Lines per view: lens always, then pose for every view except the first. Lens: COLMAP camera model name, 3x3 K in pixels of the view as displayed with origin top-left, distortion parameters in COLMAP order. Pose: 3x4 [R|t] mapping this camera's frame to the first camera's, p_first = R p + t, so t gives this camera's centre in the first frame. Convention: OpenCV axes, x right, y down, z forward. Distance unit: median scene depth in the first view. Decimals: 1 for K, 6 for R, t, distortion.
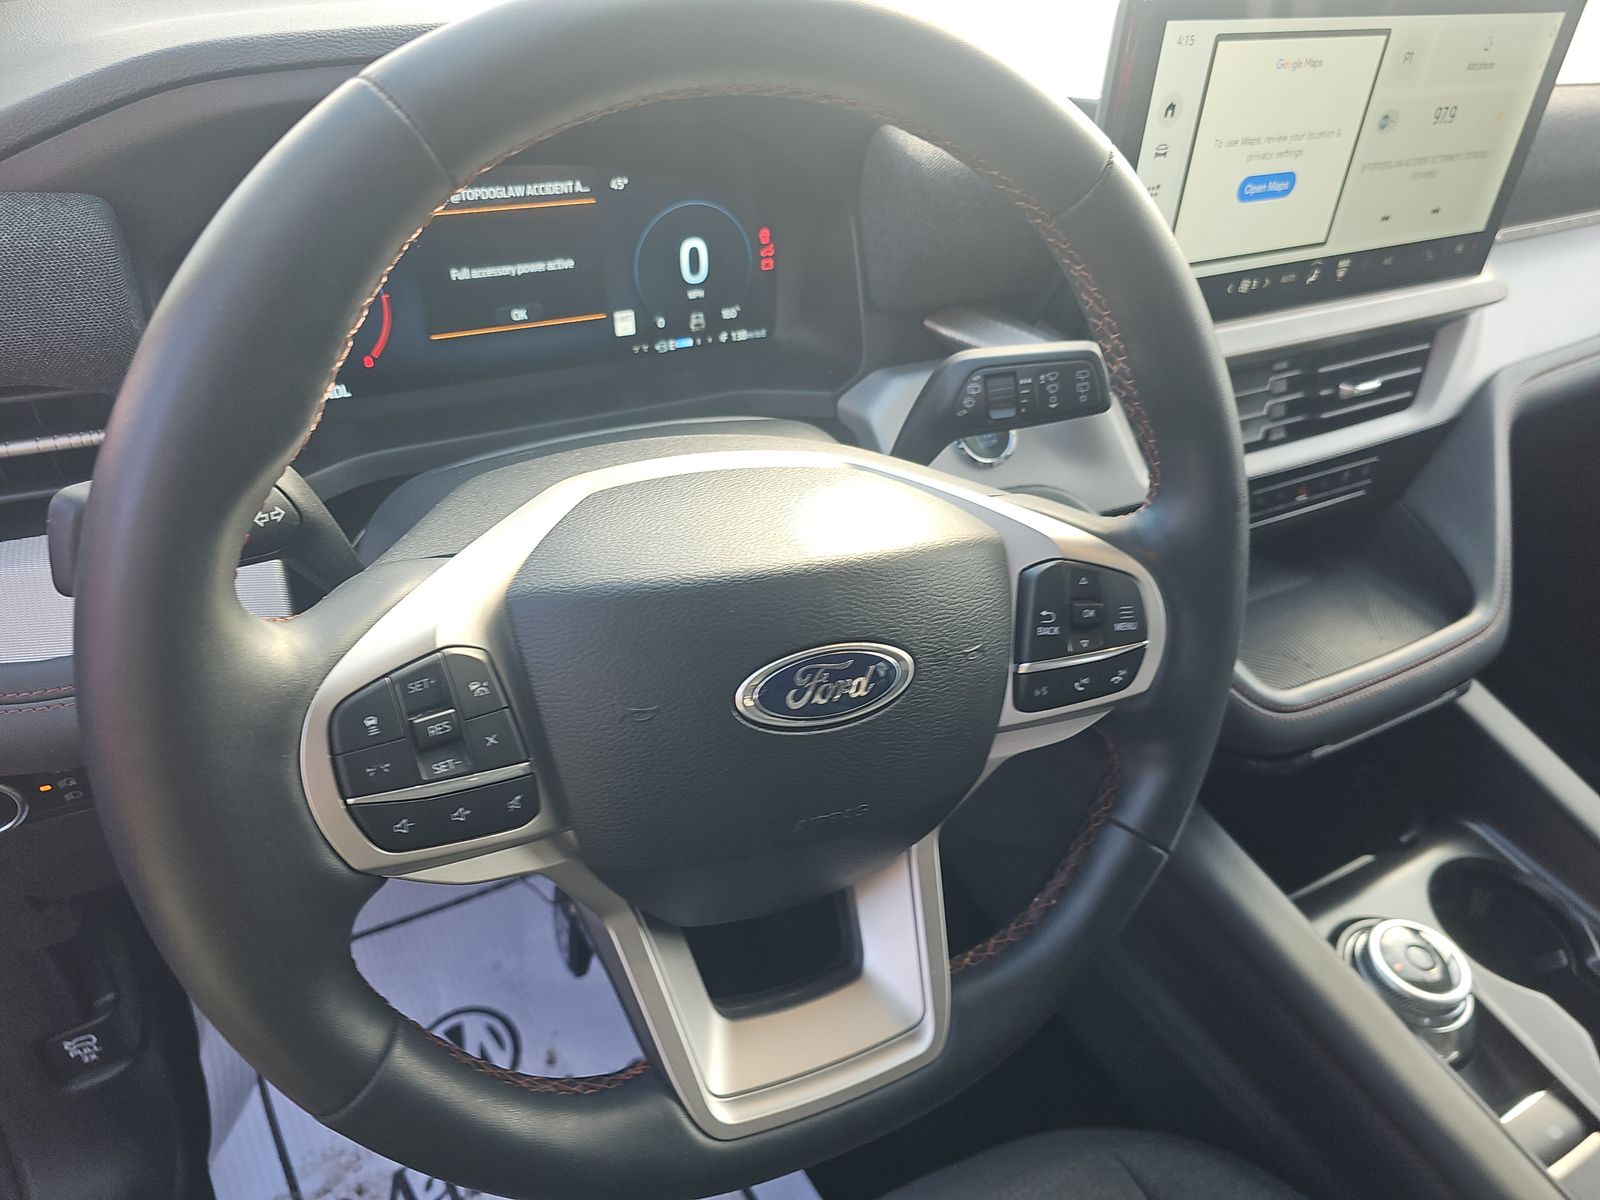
lens RADIAL K [[1052.8, 0, 854.0], [0, 1052.8, 601.2], [0, 0, 1]] dist [0.004050, 0.000097]
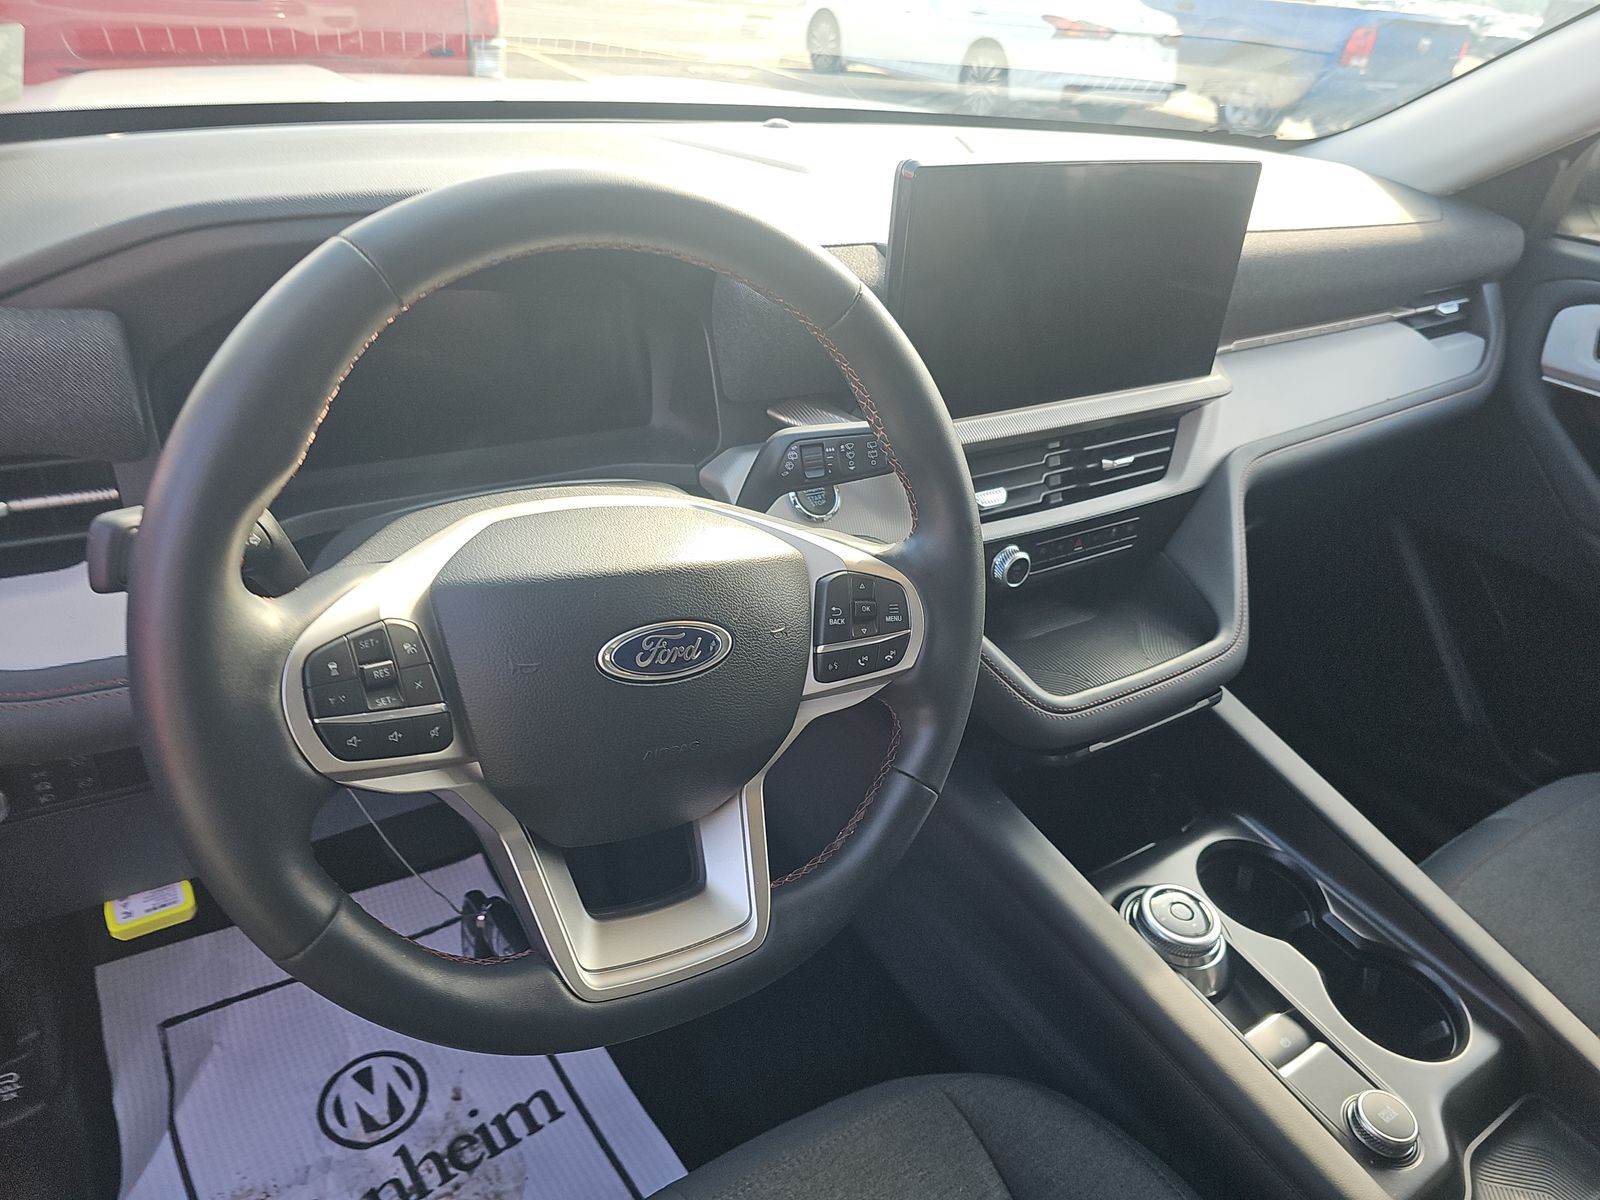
lens RADIAL K [[1064.6, 0, 861.7], [0, 1064.6, 599.7], [0, 0, 1]] dist [0.060714, -0.043845]
pose [[0.997202, -0.017866, 0.072594, 0.103798], [0.025693, 0.993779, -0.108369, 0.135048], [-0.070207, 0.109931, 0.991457, -0.345003]]
